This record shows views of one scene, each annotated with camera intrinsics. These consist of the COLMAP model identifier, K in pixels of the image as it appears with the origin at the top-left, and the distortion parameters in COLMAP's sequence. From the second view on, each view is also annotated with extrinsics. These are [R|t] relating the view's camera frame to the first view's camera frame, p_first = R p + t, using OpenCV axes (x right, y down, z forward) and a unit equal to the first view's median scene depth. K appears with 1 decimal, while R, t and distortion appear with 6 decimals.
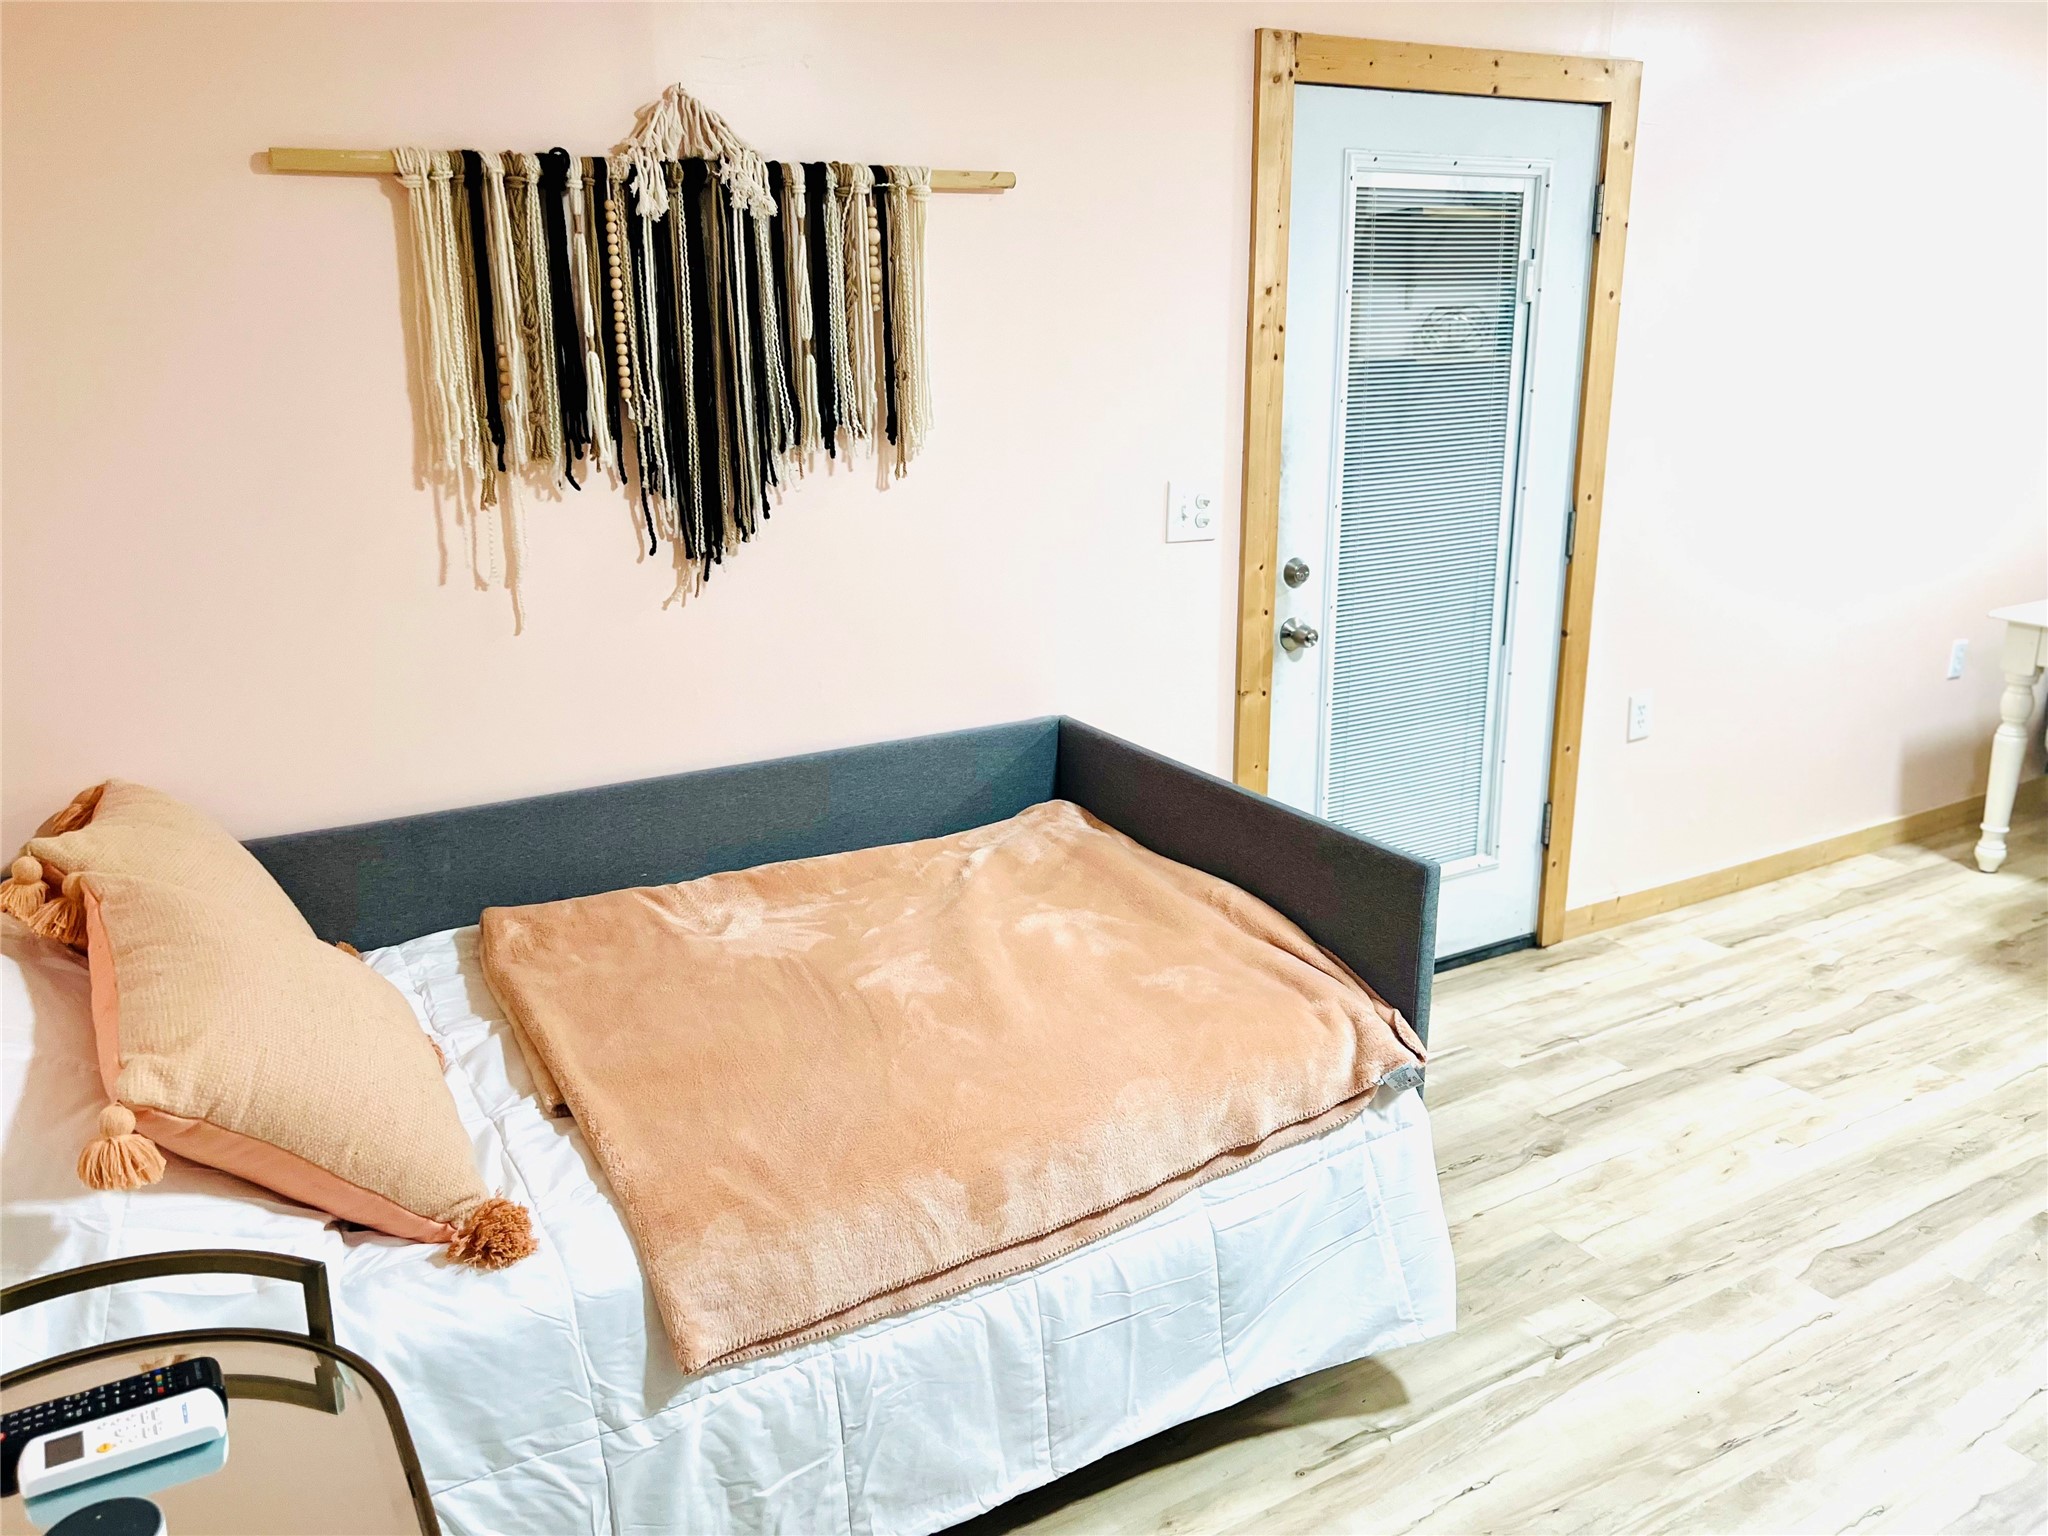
lens RADIAL K [[1542.5, 0, 1024.0], [0, 1542.5, 768.0], [0, 0, 1]] dist [0.003666, 0.000513]
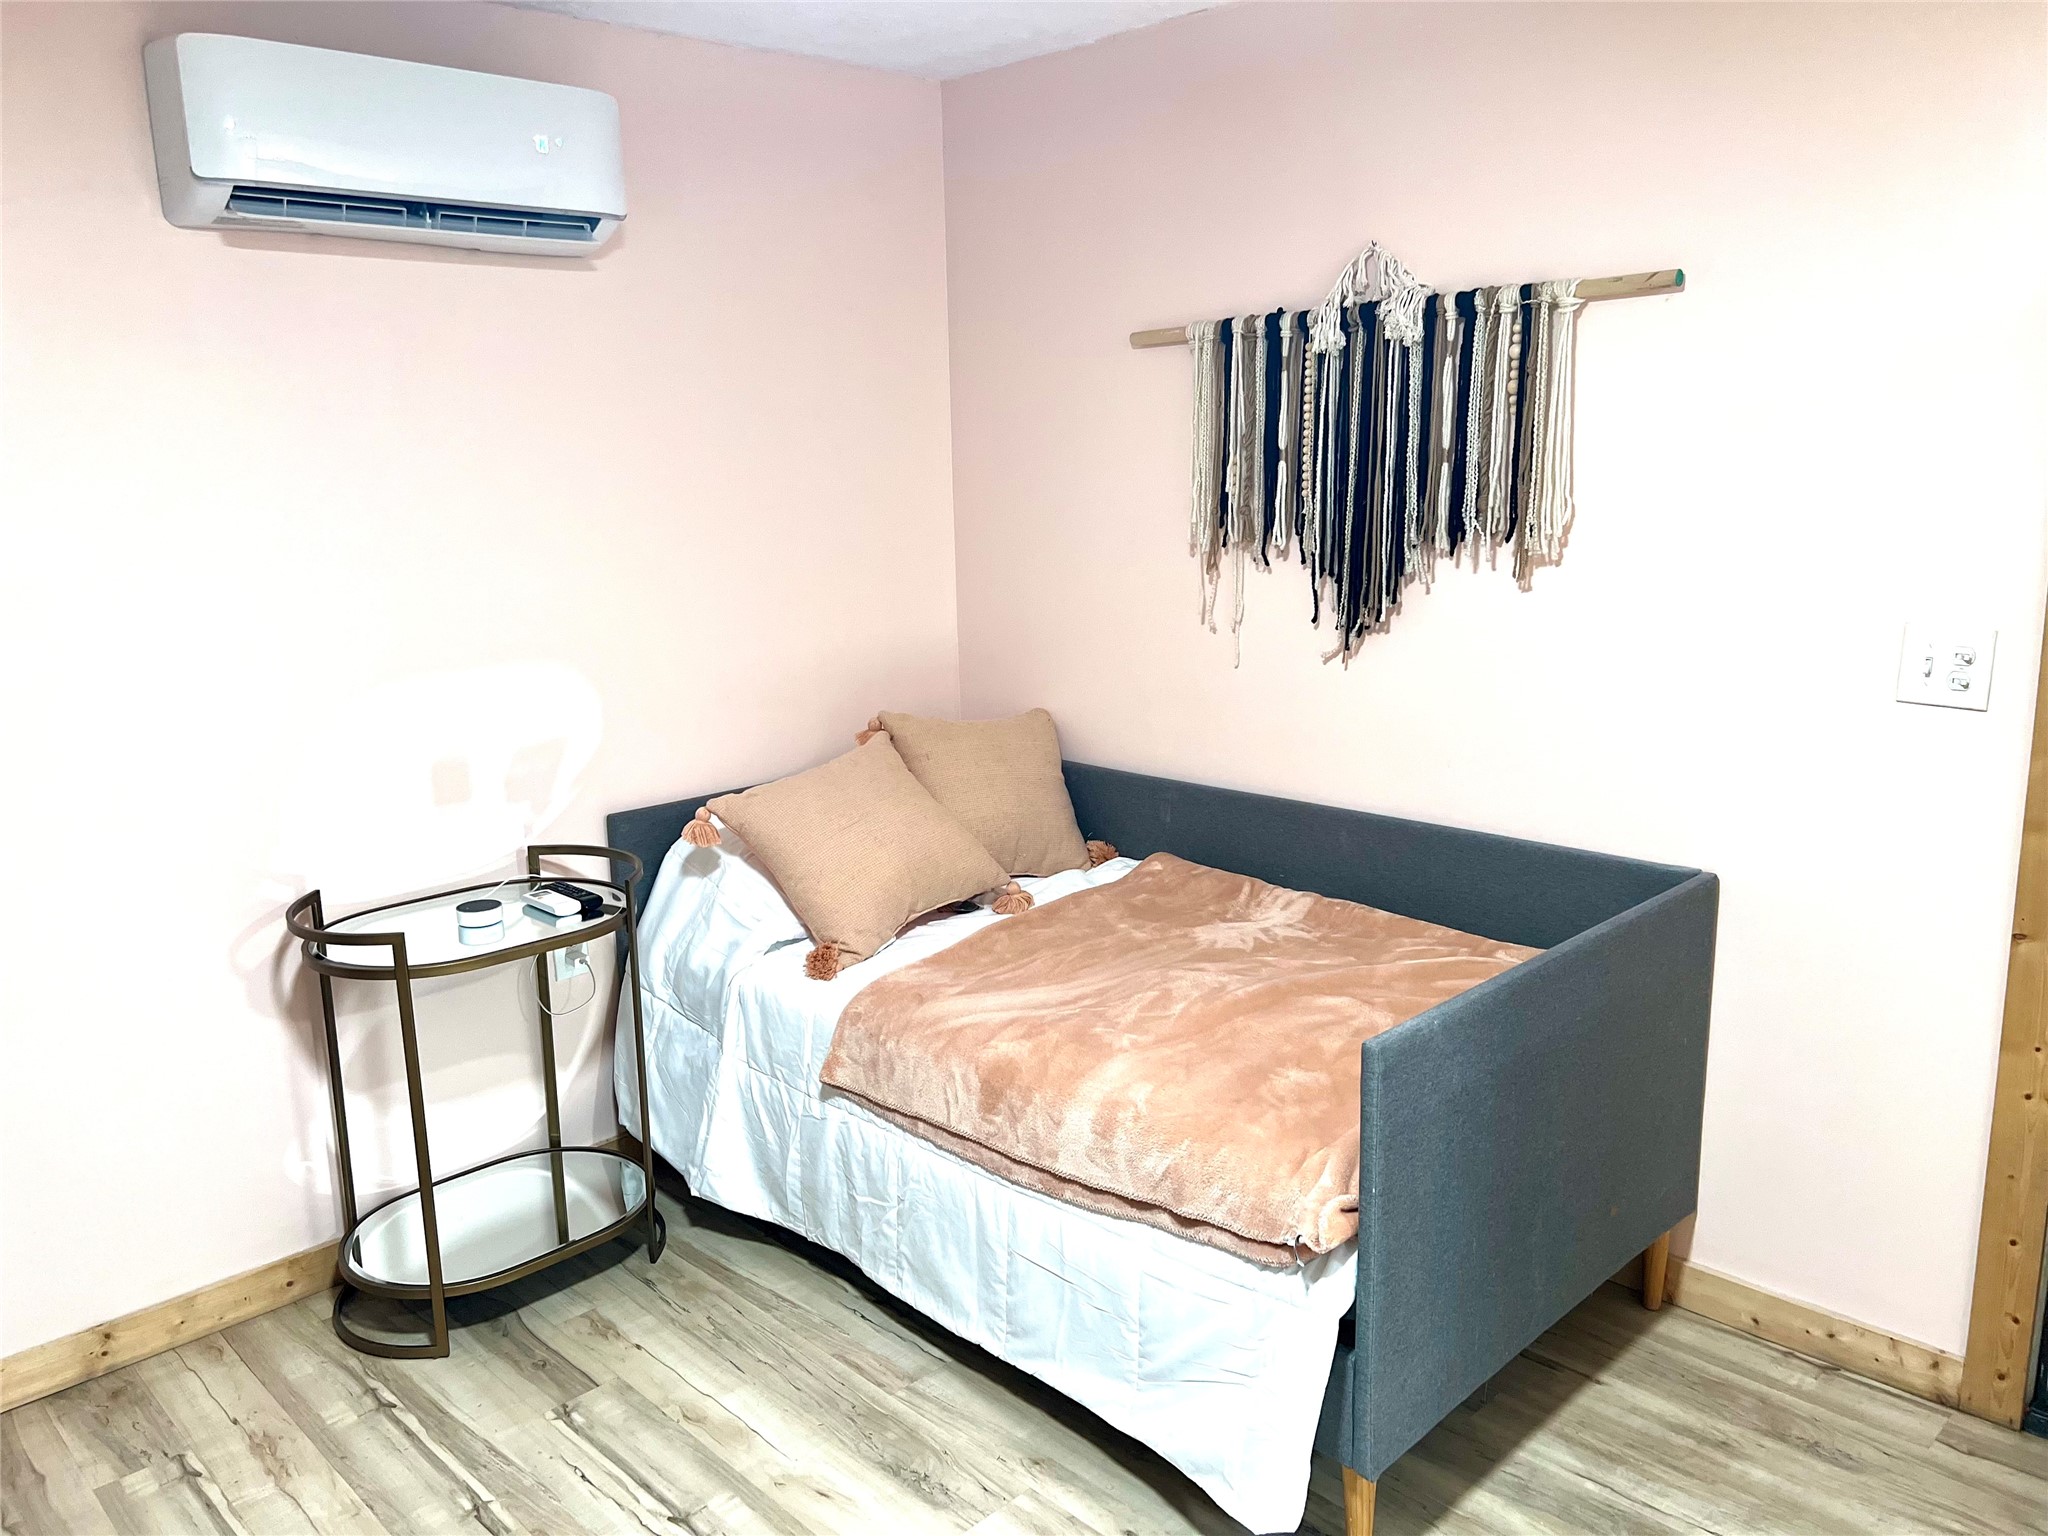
lens RADIAL K [[1542.5, 0, 1024.0], [0, 1542.5, 768.0], [0, 0, 1]] dist [0.003666, 0.000513]
pose [[0.227440, 0.202550, -0.952494, 0.910097], [-0.240116, 0.959592, 0.146723, -0.152467], [0.943724, 0.195339, 0.266885, 0.478346]]
